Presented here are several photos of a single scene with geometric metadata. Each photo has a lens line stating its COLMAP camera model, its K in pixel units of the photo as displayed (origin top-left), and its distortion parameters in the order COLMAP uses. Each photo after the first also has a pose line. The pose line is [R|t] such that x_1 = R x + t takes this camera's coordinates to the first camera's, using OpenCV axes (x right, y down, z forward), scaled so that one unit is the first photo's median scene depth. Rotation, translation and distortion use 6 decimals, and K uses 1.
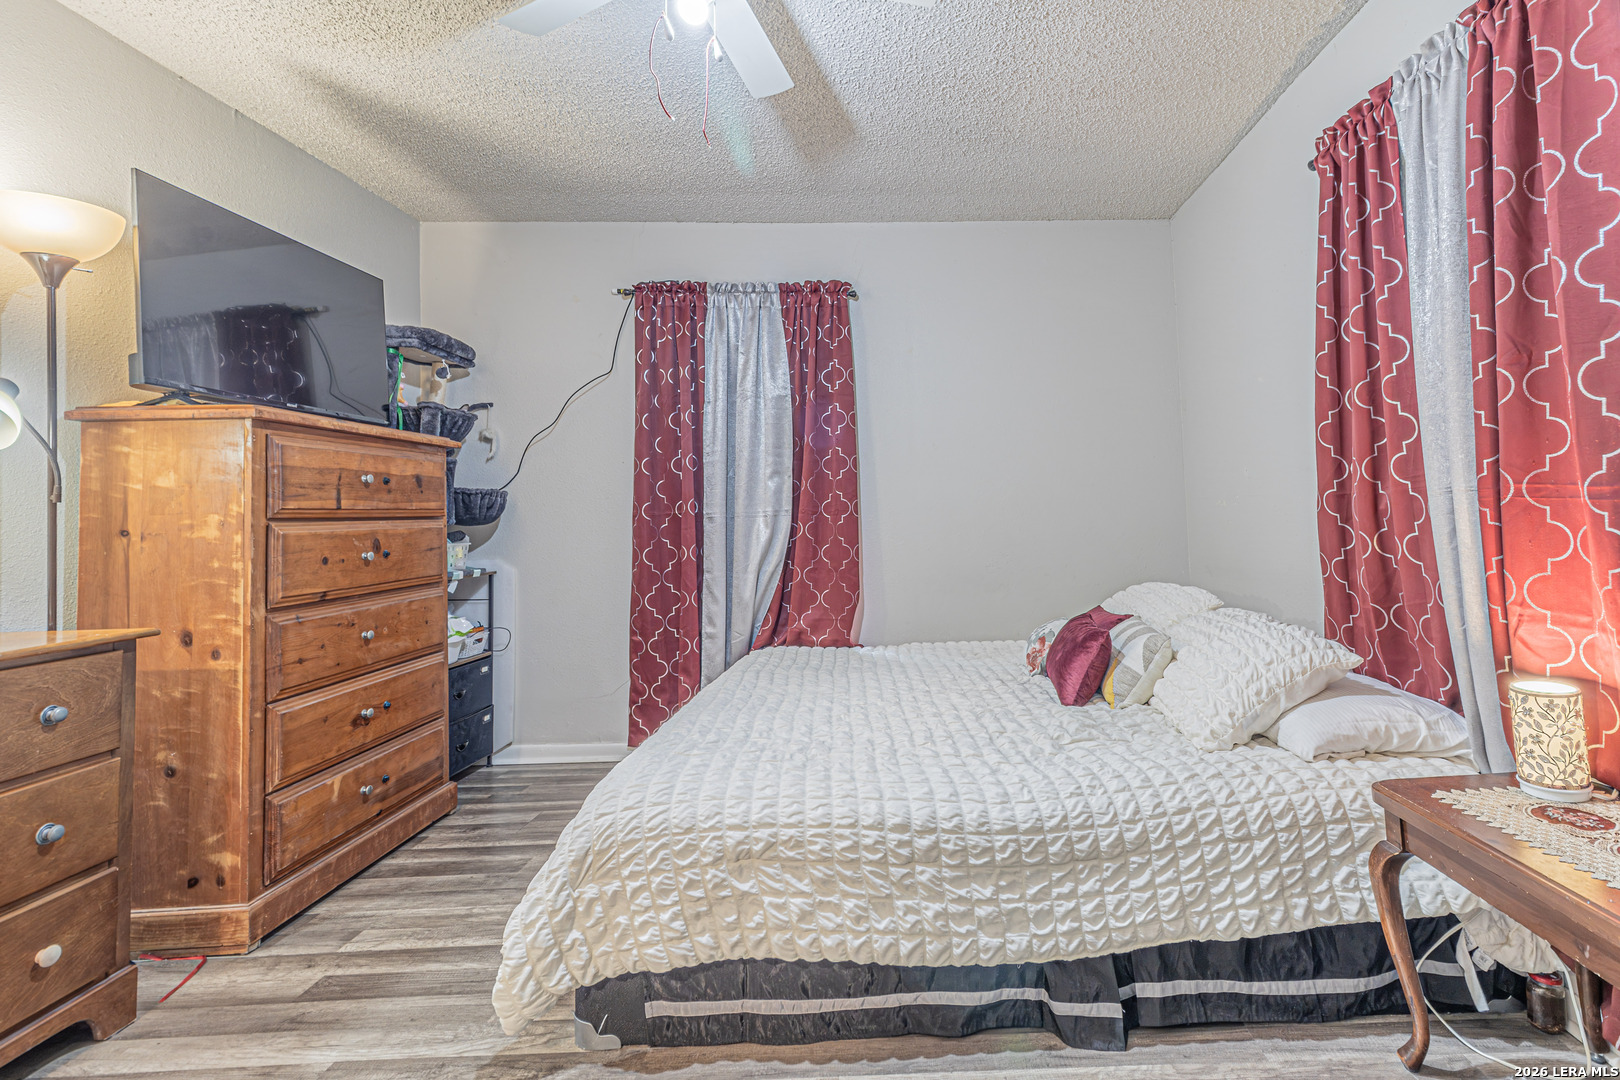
lens RADIAL K [[794.7, 0, 879.2], [0, 794.7, 483.2], [0, 0, 1]] dist [0.006331, -0.000051]
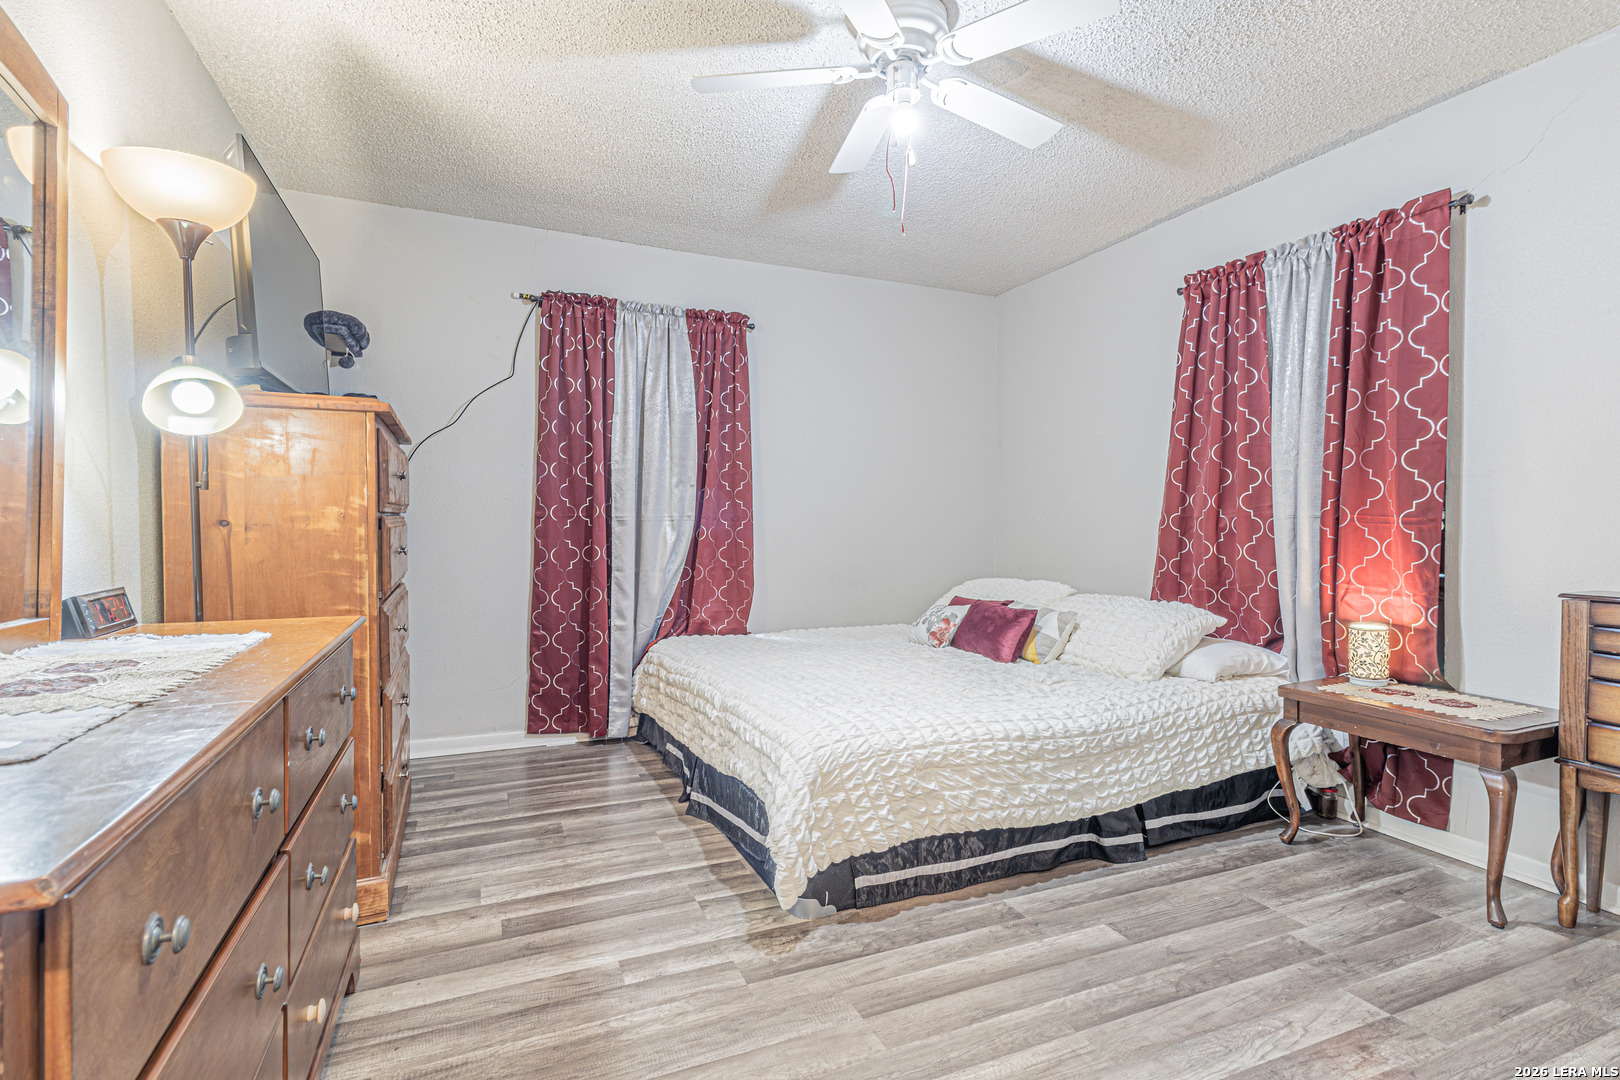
lens RADIAL K [[754.7, 0, 794.9], [0, 754.7, 548.0], [0, 0, 1]] dist [0.007328, -0.000231]
pose [[0.938674, 0.012286, 0.344588, -0.839087], [-0.037099, 0.997162, 0.065505, 0.010238], [-0.342805, -0.074272, 0.936466, -0.128965]]
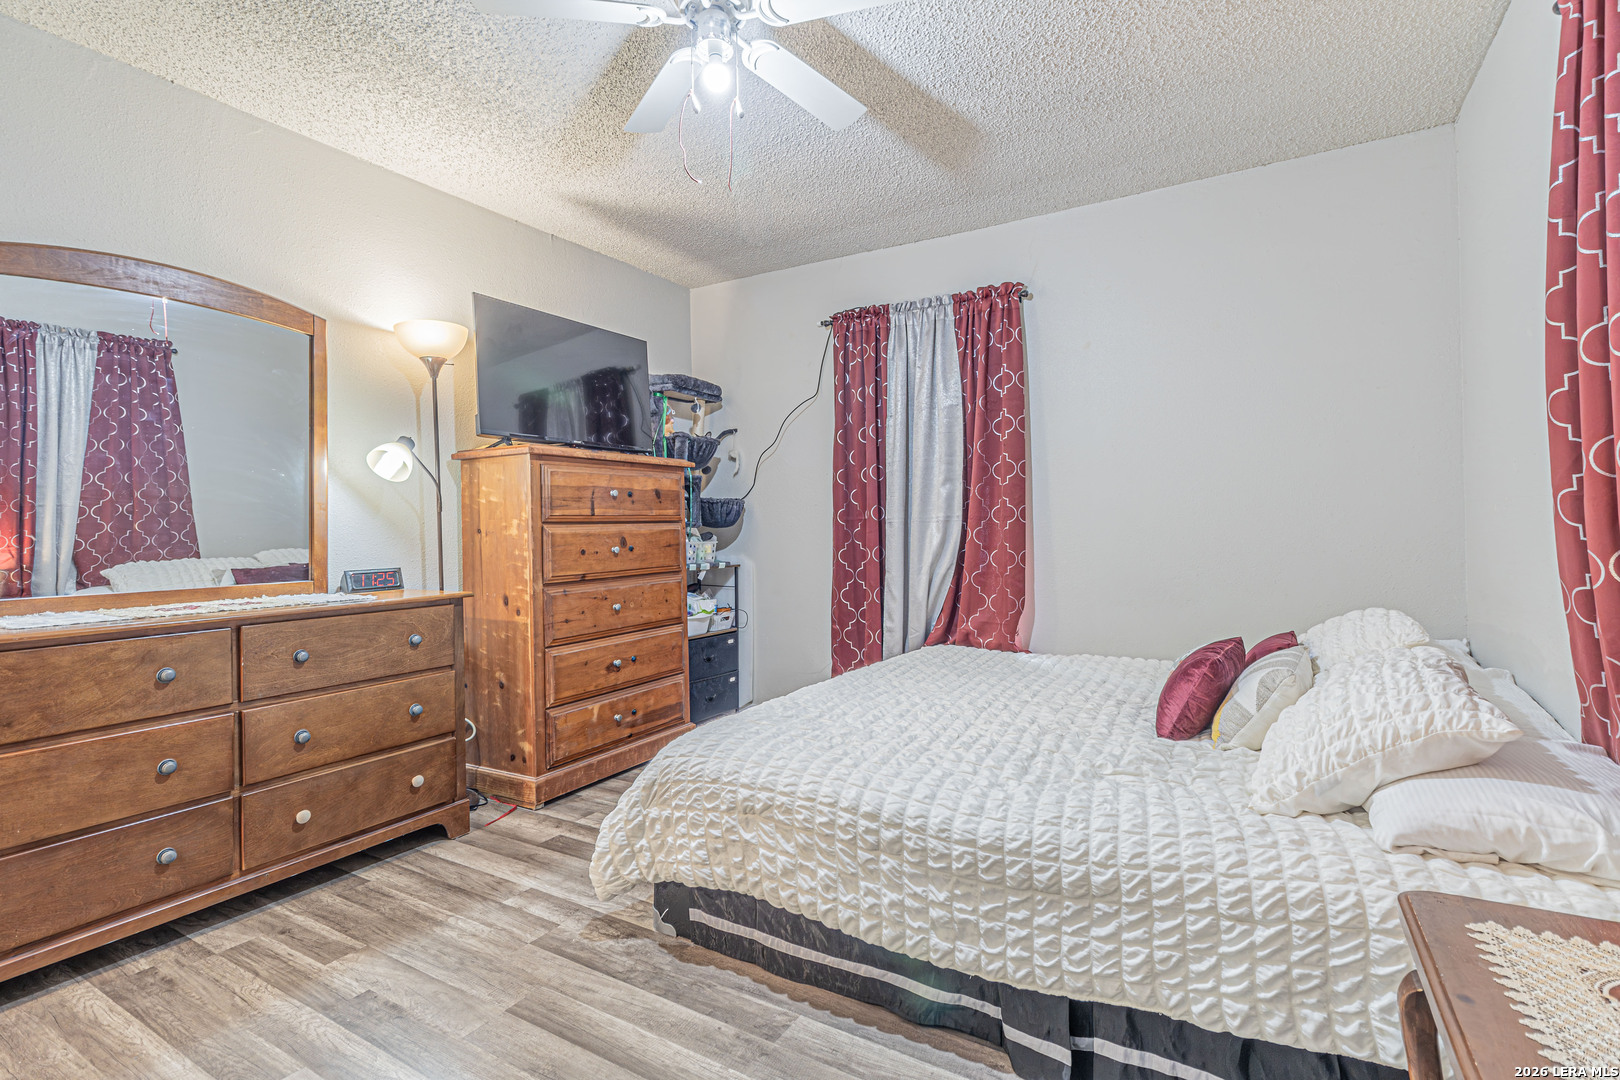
lens RADIAL K [[754.7, 0, 798.7], [0, 754.7, 533.5], [0, 0, 1]] dist [0.007328, -0.000231]
pose [[0.843717, 0.013348, -0.536622, 0.480992], [0.018822, 0.998340, 0.054426, -0.001436], [0.536458, -0.056020, 0.842066, 0.118183]]
